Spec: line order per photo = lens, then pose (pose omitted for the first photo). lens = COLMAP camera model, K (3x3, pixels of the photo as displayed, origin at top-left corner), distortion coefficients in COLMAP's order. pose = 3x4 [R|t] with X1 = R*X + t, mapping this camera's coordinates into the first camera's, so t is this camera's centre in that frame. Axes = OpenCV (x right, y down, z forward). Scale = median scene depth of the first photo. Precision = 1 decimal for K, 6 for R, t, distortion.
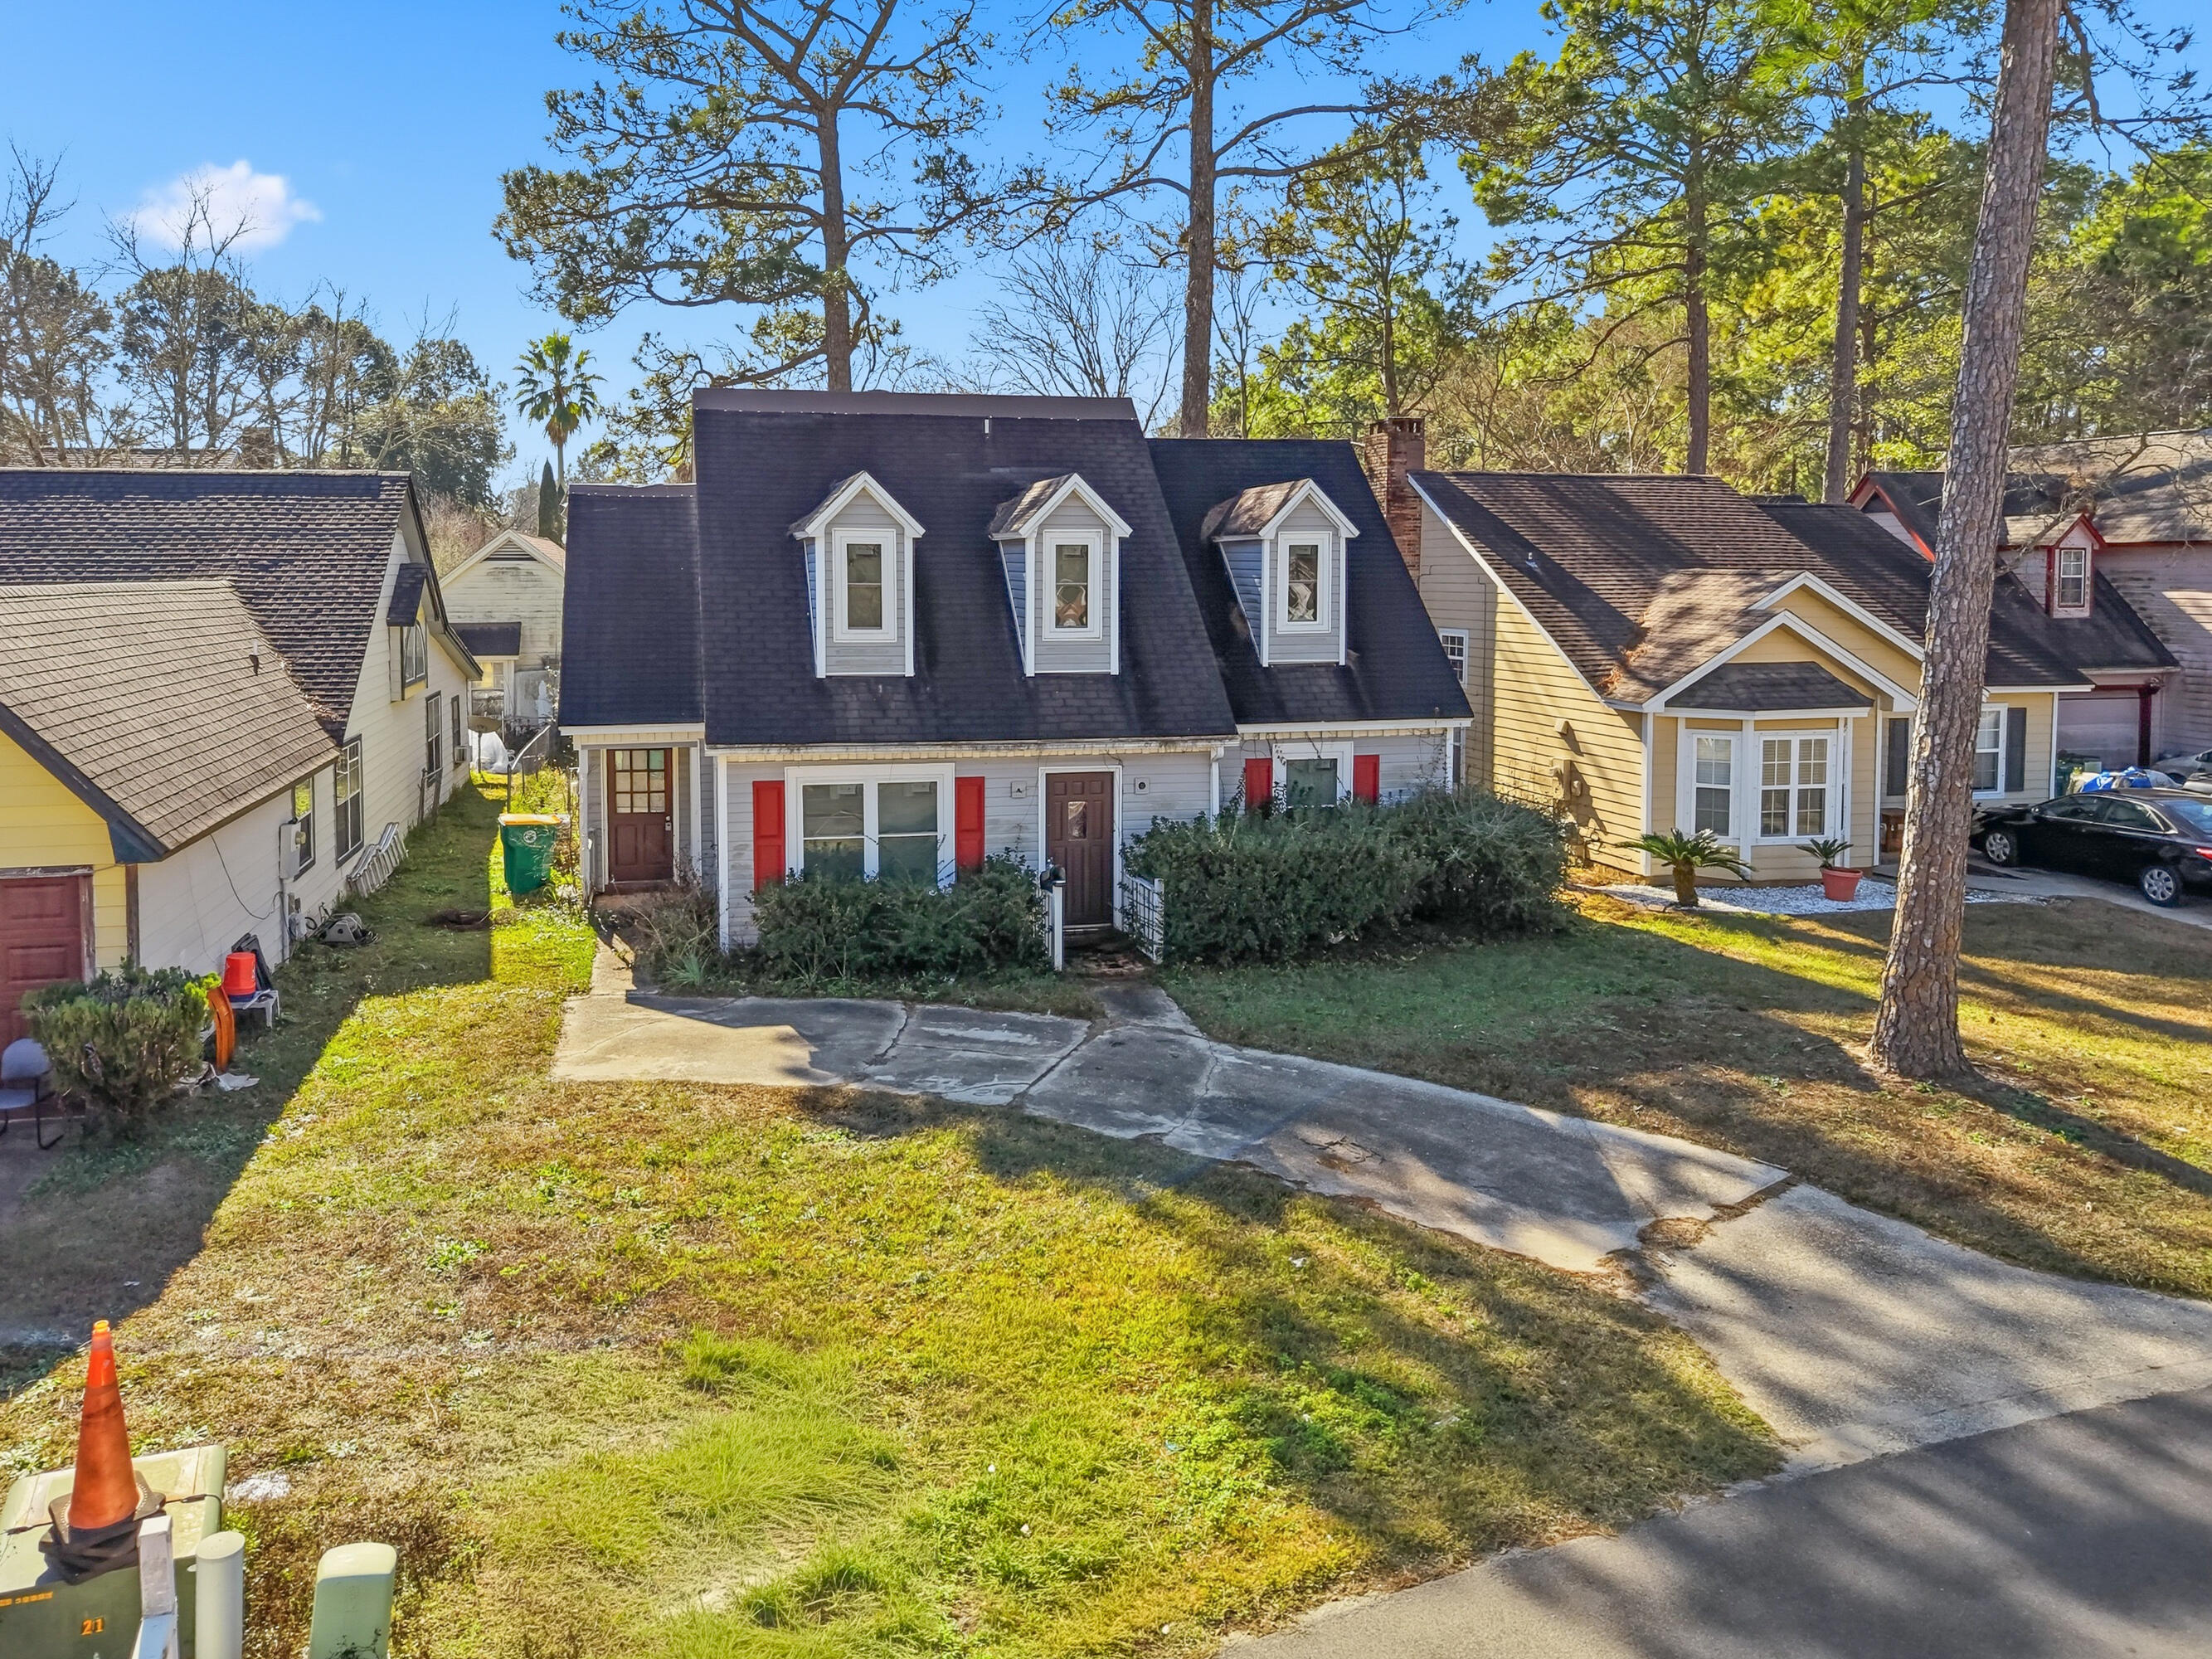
lens RADIAL K [[1563.9, 0, 1087.5], [0, 1563.9, 833.7], [0, 0, 1]] dist [0.014357, -0.010196]
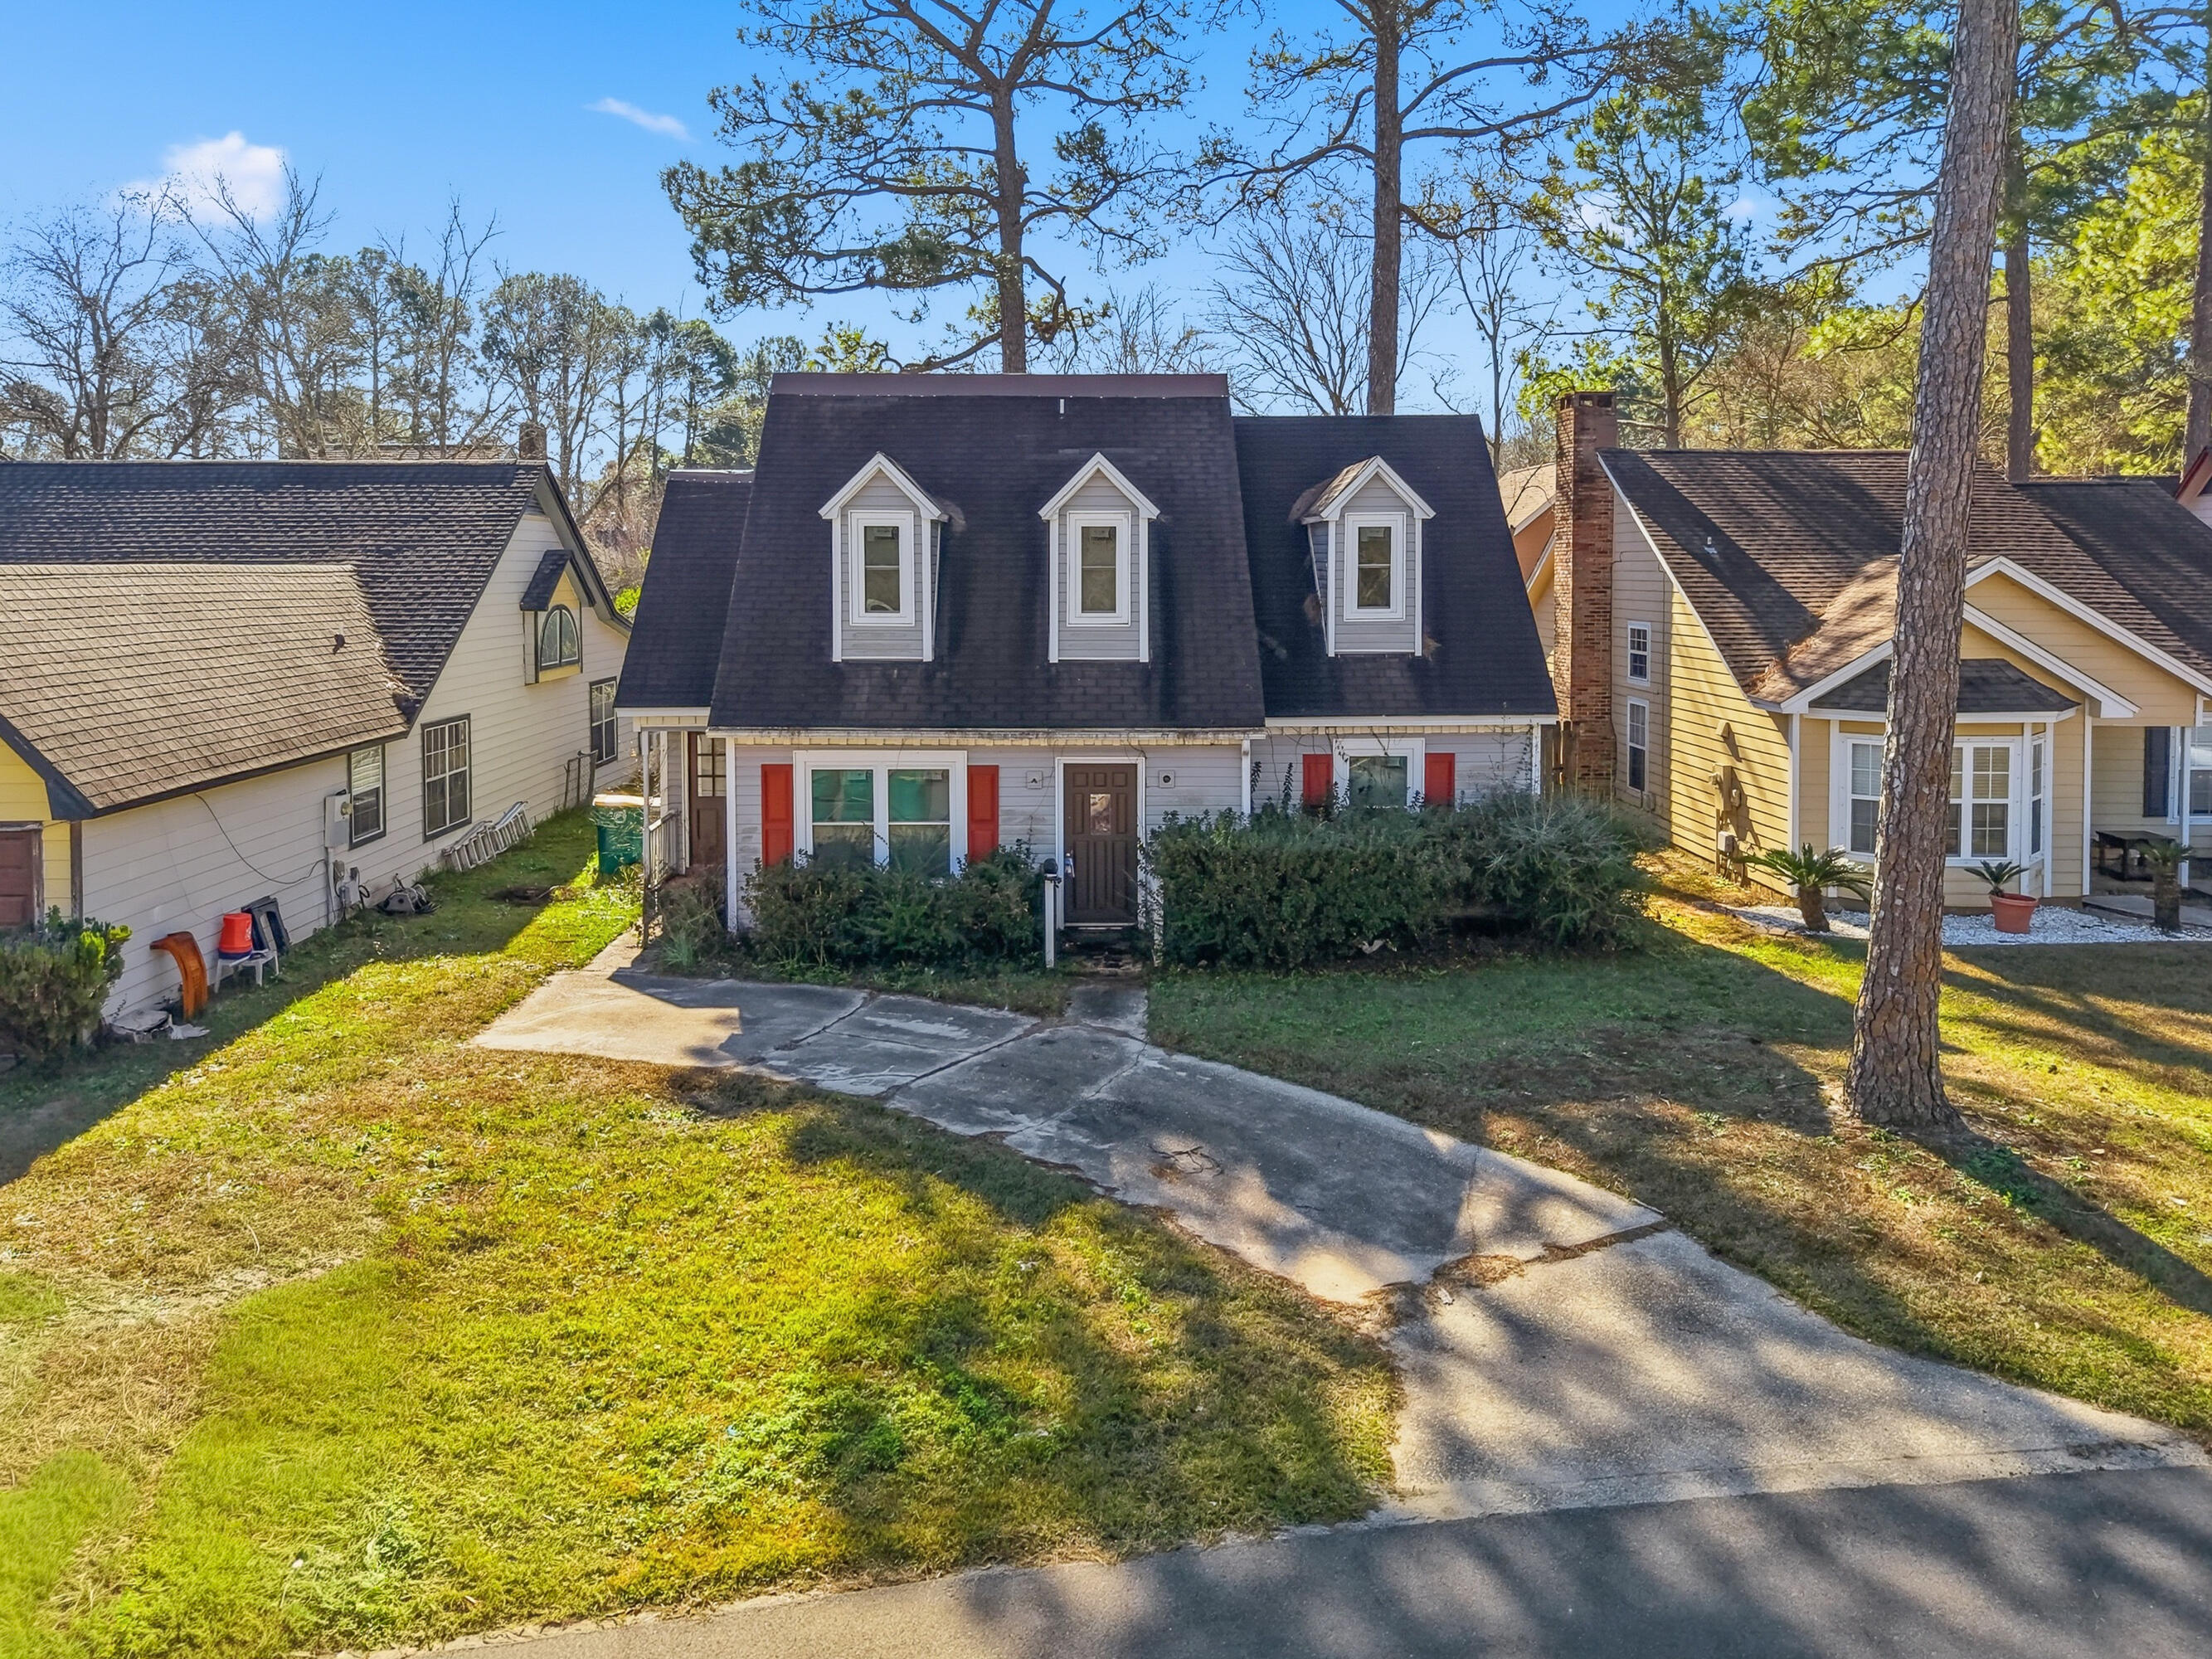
lens RADIAL K [[1645.7, 0, 1108.8], [0, 1645.7, 813.2], [0, 0, 1]] dist [0.012228, -0.003120]
pose [[0.983832, 0.027173, -0.177022, 0.186496], [-0.030030, 0.999458, -0.013480, 0.005119], [0.176560, 0.018578, 0.984115, 0.008836]]
